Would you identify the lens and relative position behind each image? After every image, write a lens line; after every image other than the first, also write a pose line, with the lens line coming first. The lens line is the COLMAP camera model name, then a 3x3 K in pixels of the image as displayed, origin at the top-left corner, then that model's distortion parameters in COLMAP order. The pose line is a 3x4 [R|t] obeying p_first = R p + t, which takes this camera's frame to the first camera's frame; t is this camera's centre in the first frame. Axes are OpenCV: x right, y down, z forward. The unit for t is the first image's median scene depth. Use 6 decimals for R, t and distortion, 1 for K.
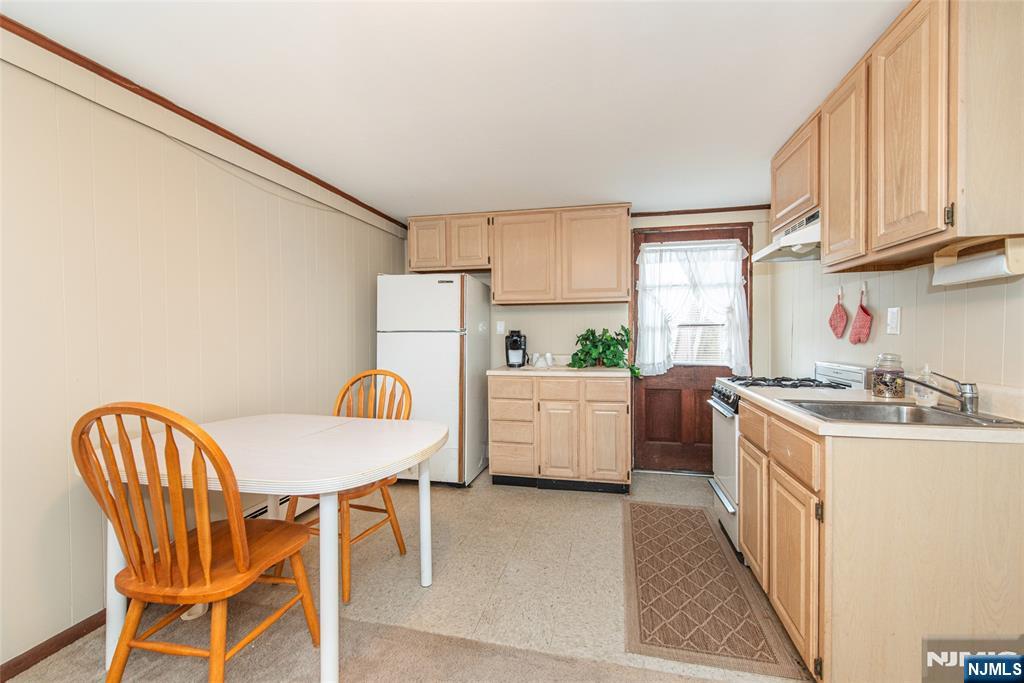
lens RADIAL K [[424.3, 0, 512.0], [0, 424.3, 341.5], [0, 0, 1]] dist [0.001449, 0.000065]
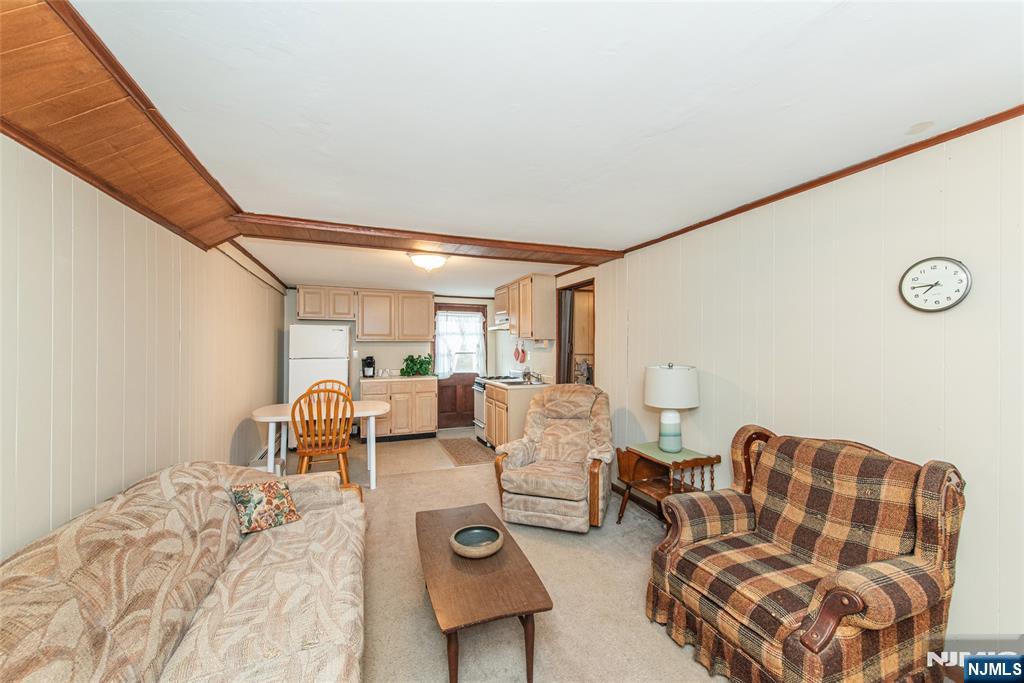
lens RADIAL K [[424.3, 0, 512.0], [0, 424.3, 341.5], [0, 0, 1]] dist [0.001449, 0.000065]
pose [[0.828791, 0.010719, 0.559455, -0.513643], [0.006135, 0.999582, -0.028240, -0.036165], [-0.559524, 0.026838, 0.828379, -0.820280]]
